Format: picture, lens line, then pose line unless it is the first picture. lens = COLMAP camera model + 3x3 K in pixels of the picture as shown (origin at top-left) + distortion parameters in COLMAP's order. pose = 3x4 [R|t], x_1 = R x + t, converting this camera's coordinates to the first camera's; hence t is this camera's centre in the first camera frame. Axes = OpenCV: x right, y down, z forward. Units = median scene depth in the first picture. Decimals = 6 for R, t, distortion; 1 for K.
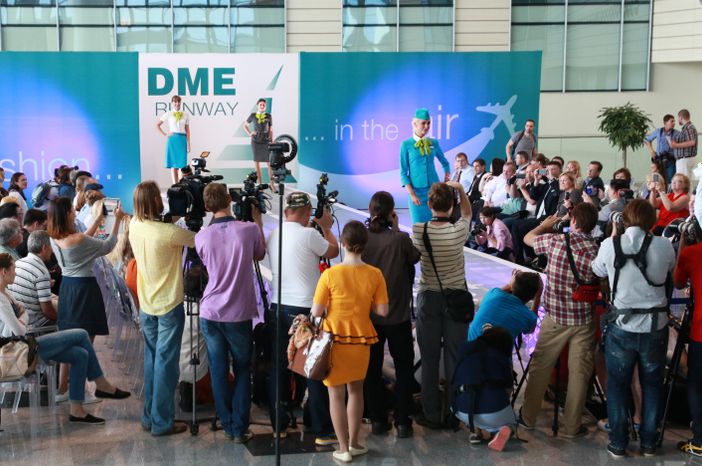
lens RADIAL K [[1309.6, 0, 351.0], [0, 1309.6, 233.0], [0, 0, 1]] dist [0.008836, 0.014336]
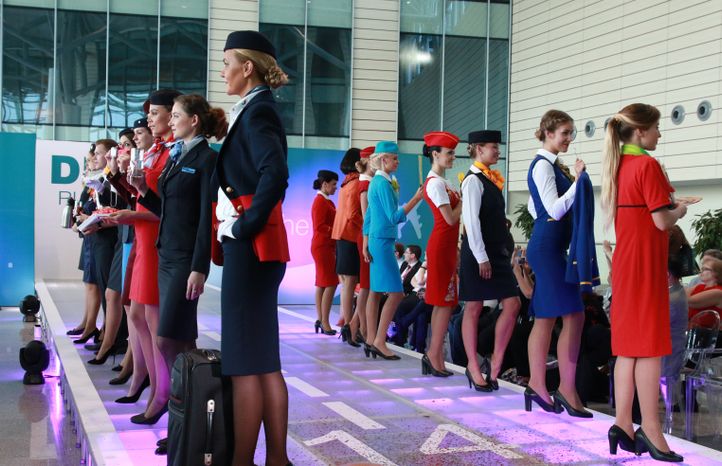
lens RADIAL K [[879.2, 0, 361.0], [0, 879.2, 233.0], [0, 0, 1]] dist [0.009294, 0.017001]
pose [[0.993392, 0.023703, 0.112294, 0.000470], [-0.011592, 0.994159, -0.107303, -0.001414], [-0.114181, 0.105292, 0.987864, 0.333944]]
